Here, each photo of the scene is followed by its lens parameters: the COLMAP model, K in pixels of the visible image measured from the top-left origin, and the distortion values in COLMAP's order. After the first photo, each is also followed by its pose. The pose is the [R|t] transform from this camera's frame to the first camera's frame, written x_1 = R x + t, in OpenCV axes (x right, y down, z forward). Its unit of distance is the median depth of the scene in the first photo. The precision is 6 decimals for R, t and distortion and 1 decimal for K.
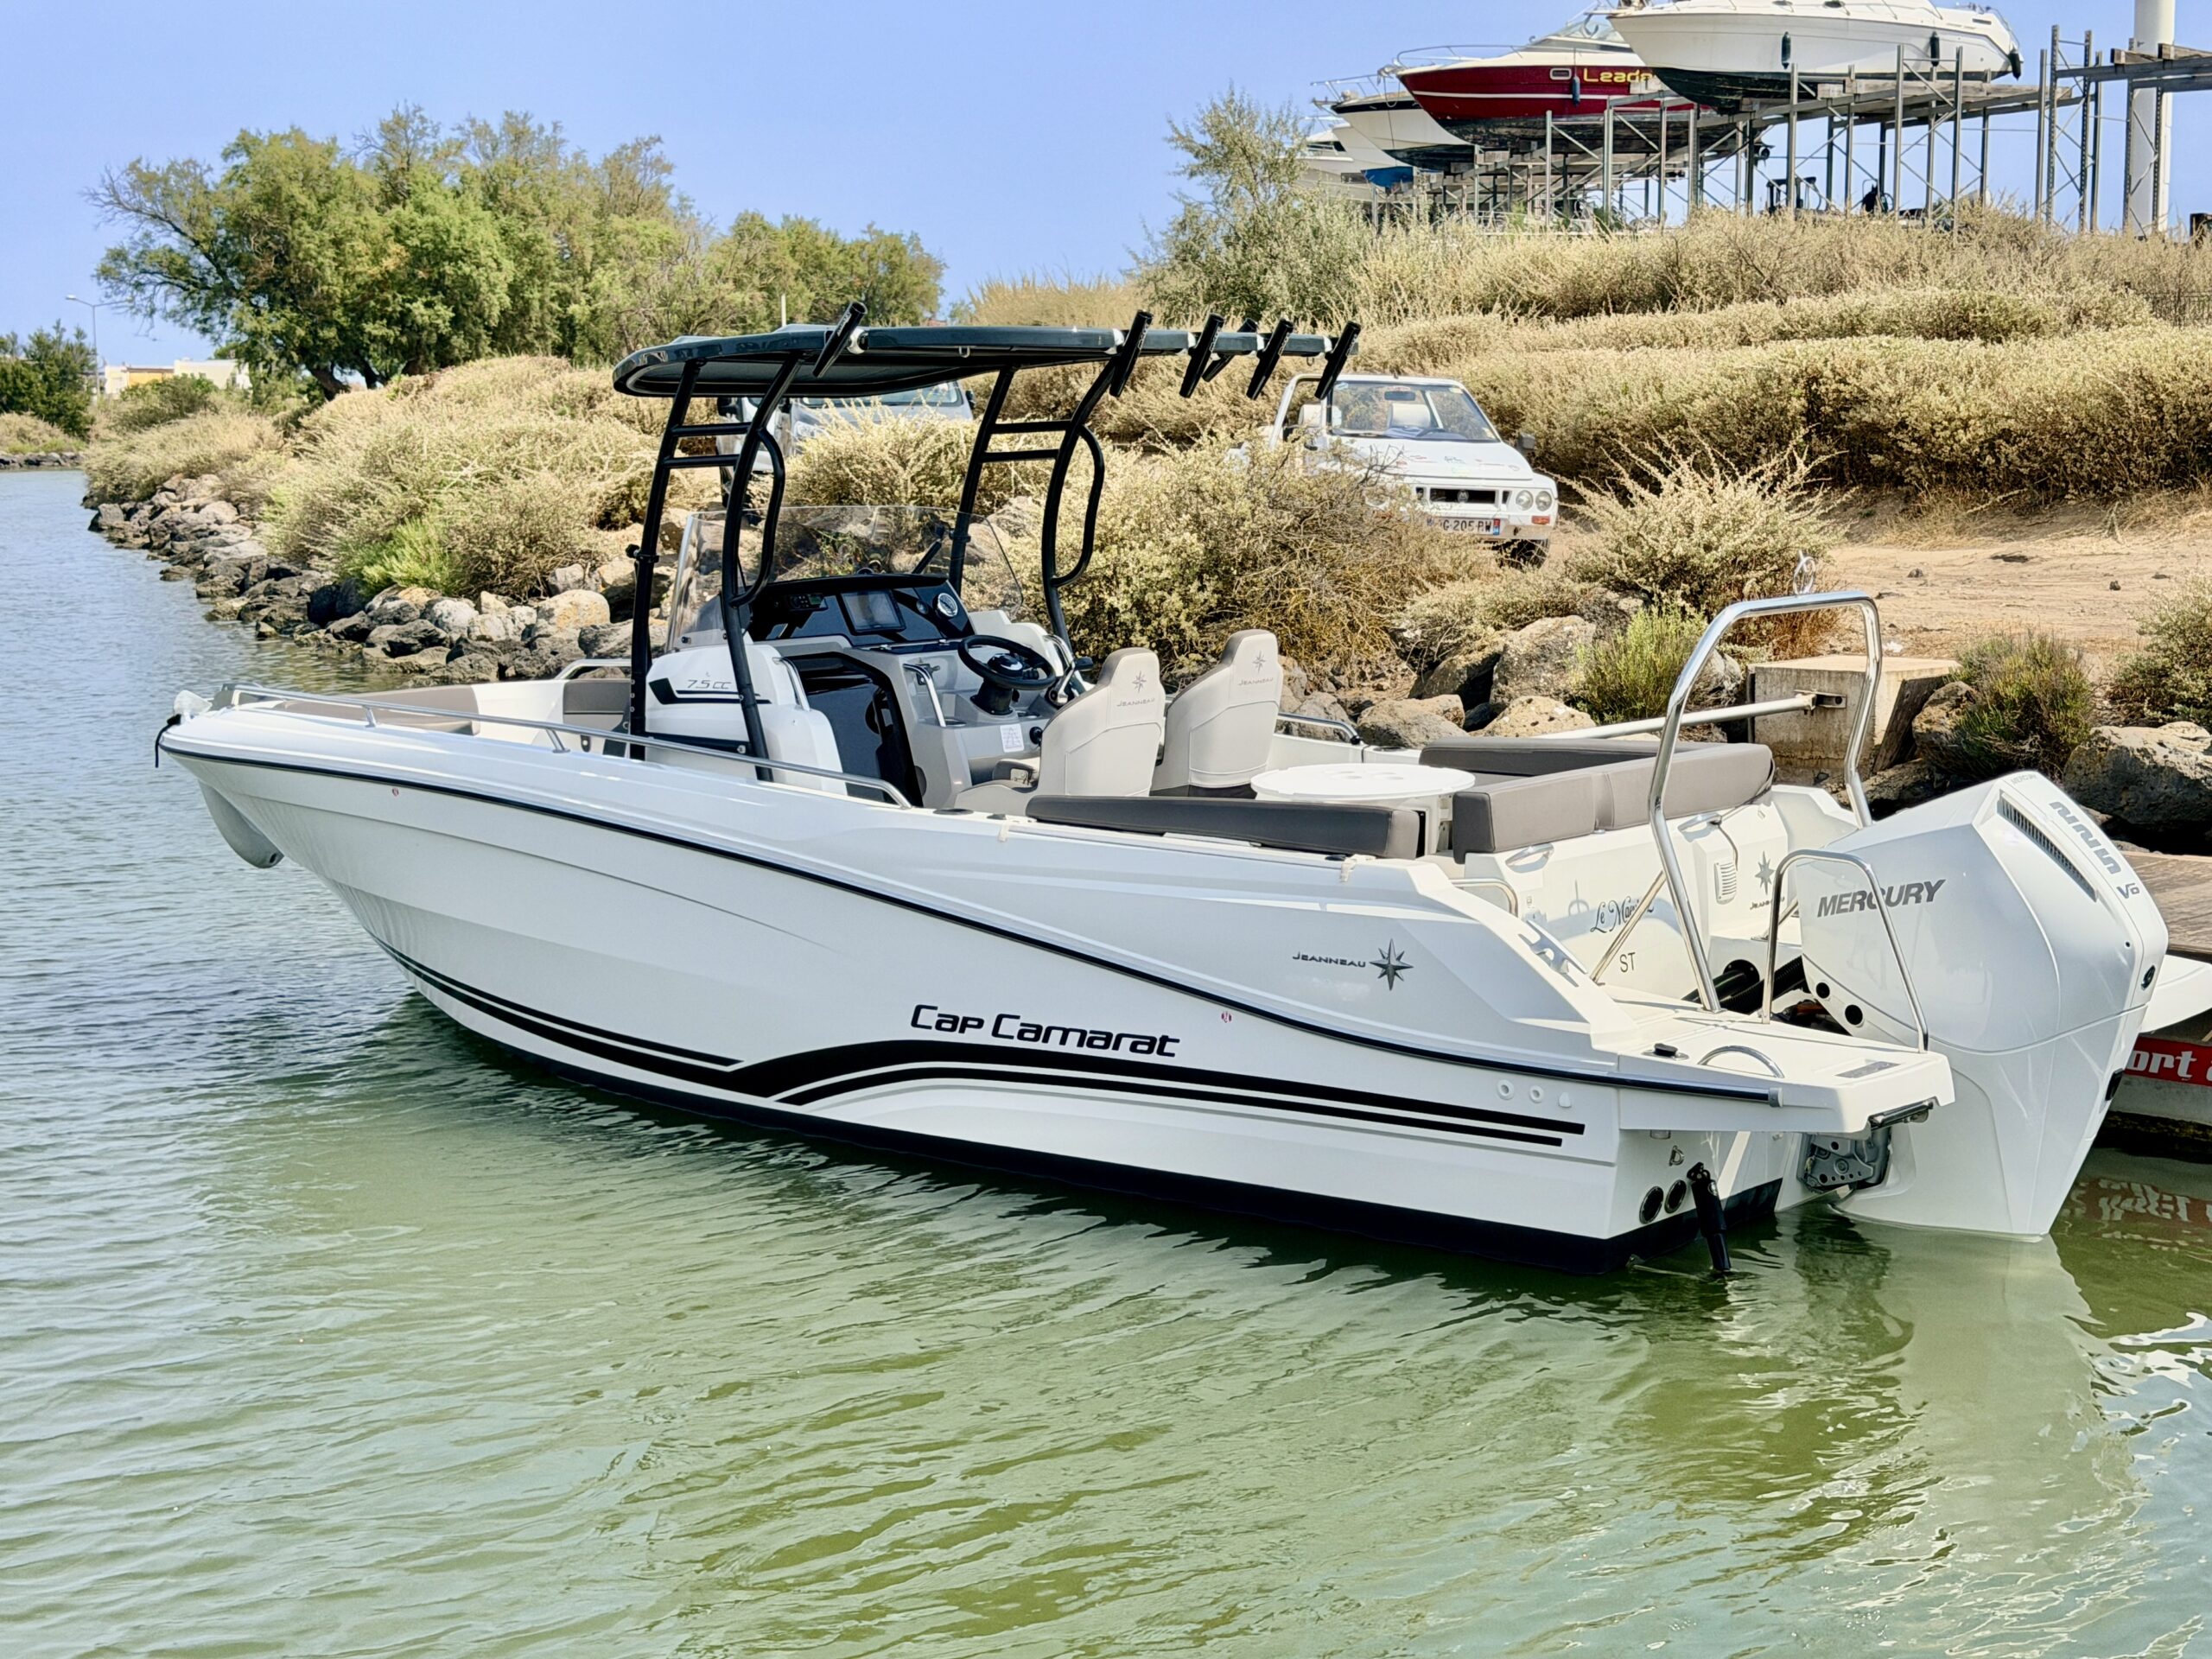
lens RADIAL K [[3294.5, 0, 1106.0], [0, 3294.5, 829.5], [0, 0, 1]] dist [0.135063, -0.006740]
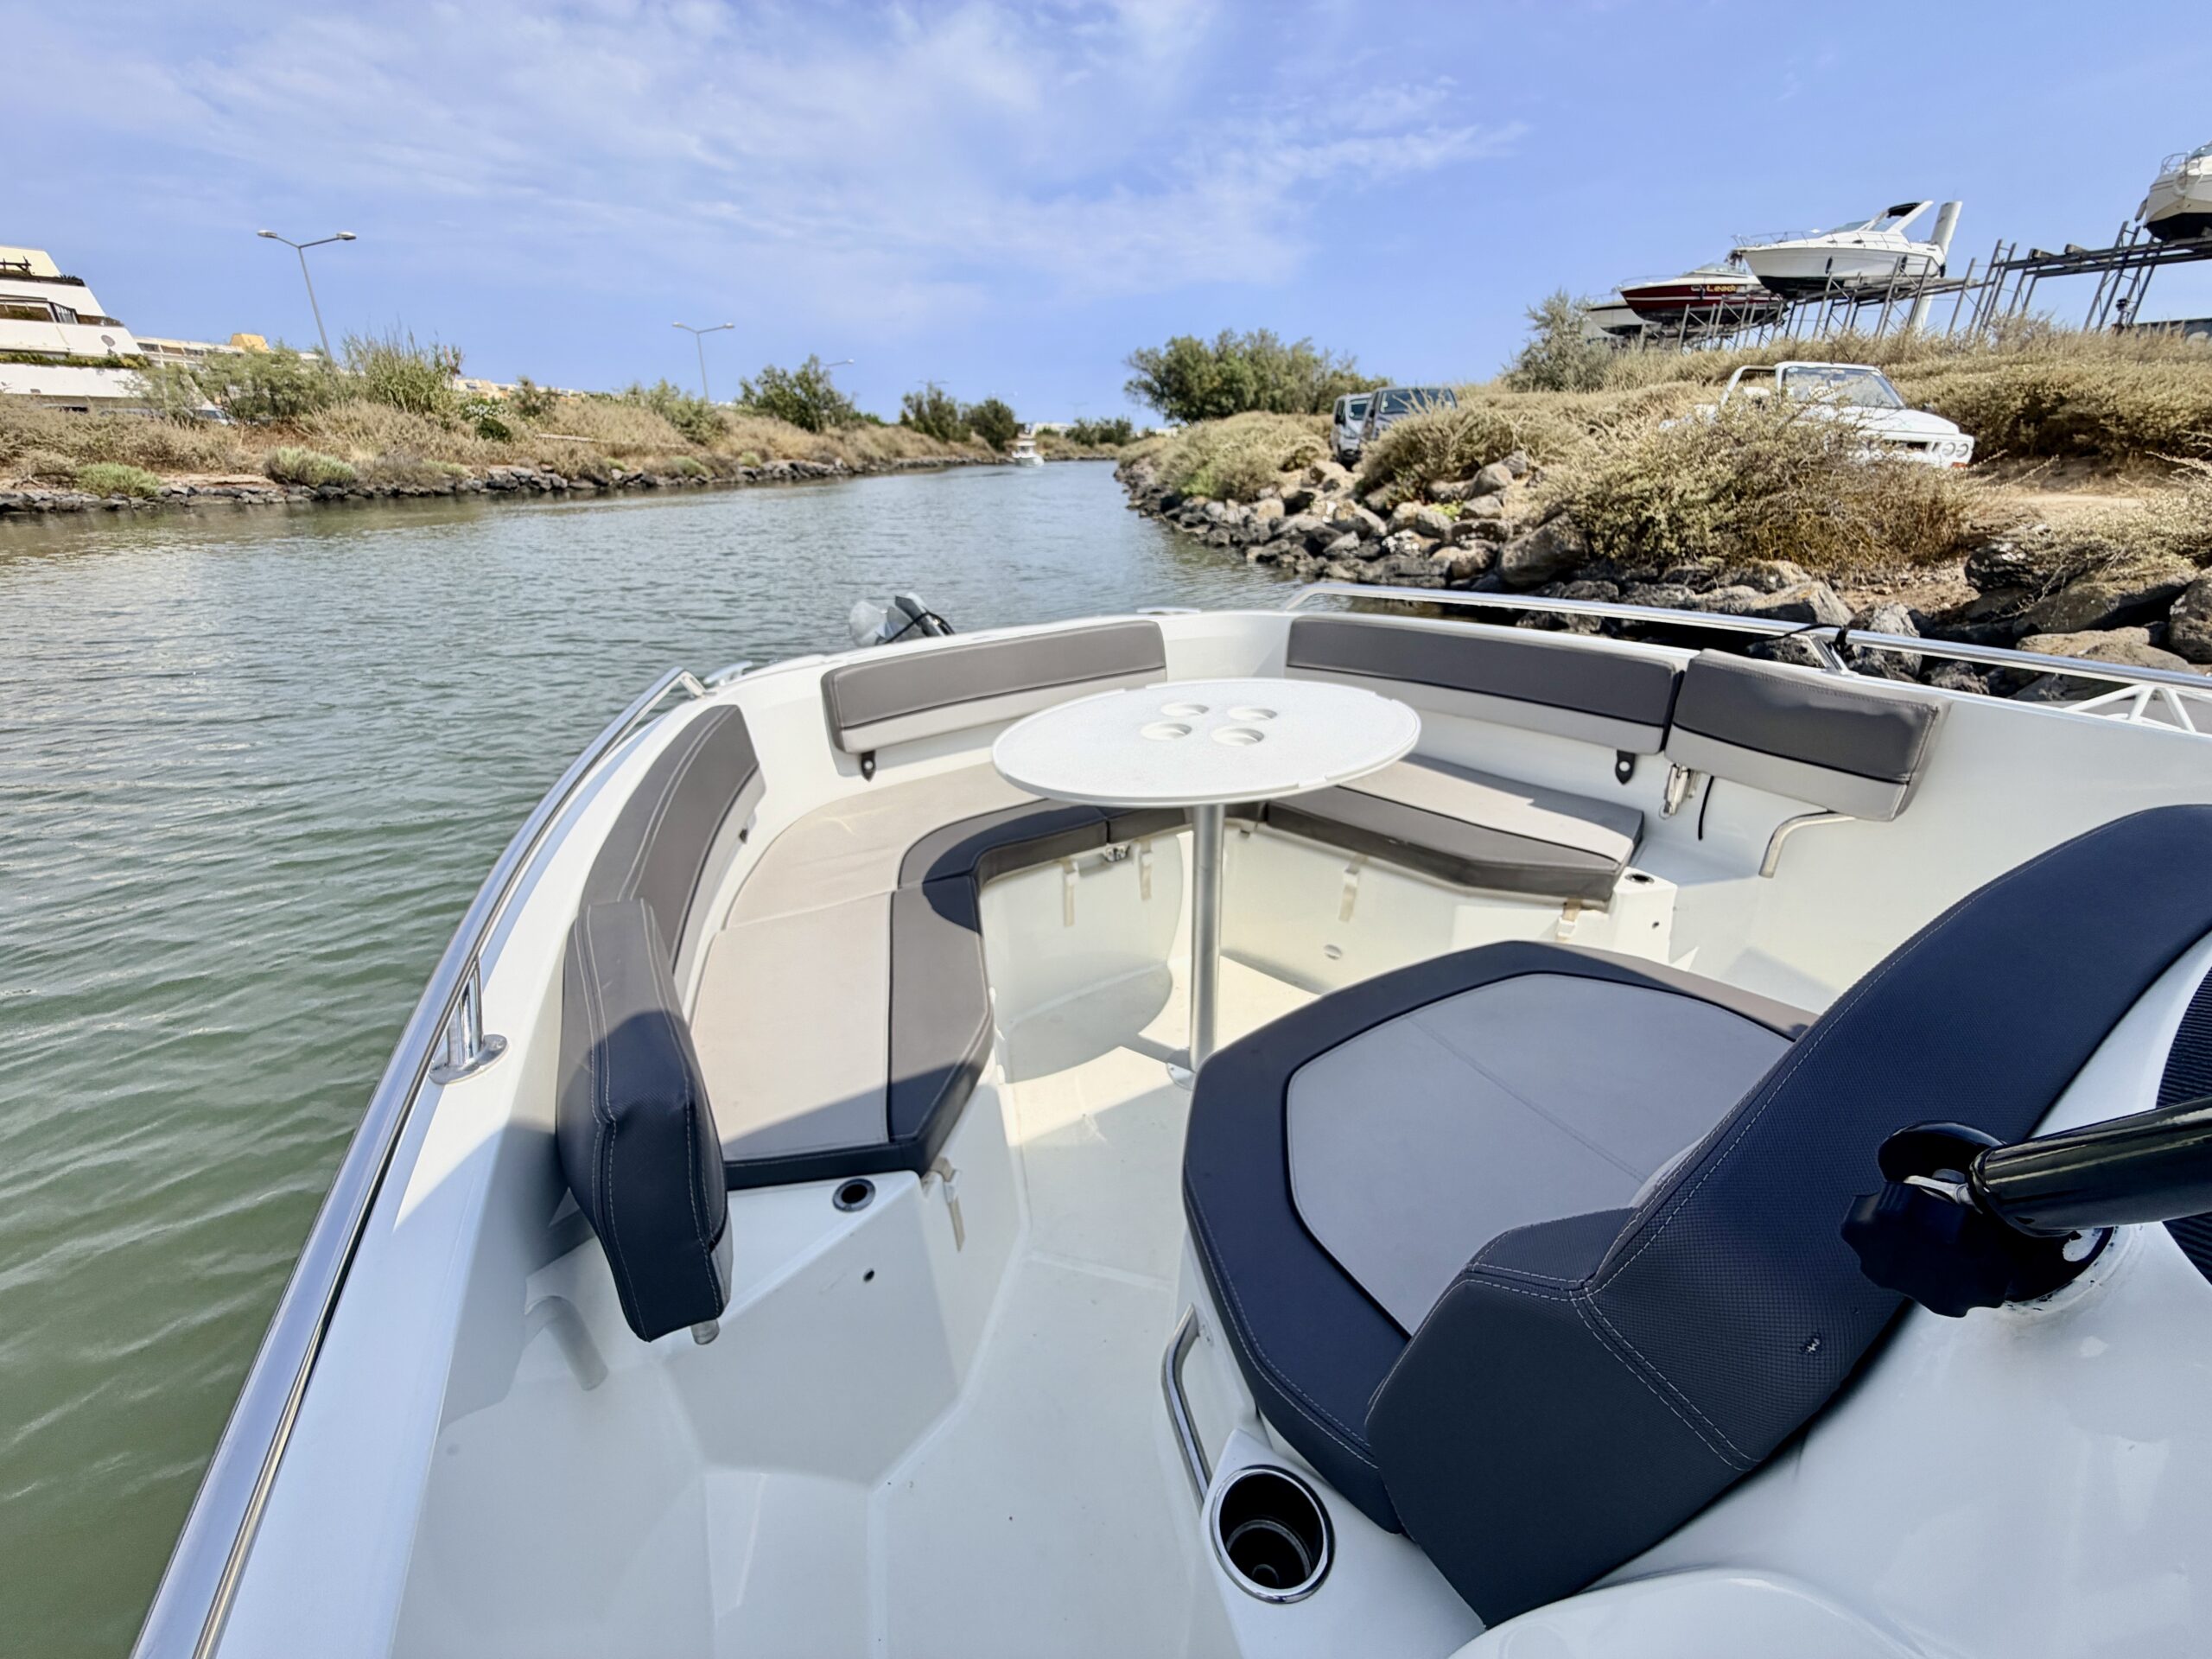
lens RADIAL K [[889.6, 0, 1099.6], [0, 889.6, 827.5], [0, 0, 1]] dist [-0.002372, 0.000977]
pose [[0.945336, 0.138549, -0.295201, -0.034543], [-0.051972, 0.957696, 0.283050, -0.013876], [0.321930, -0.252235, 0.912545, 0.205604]]
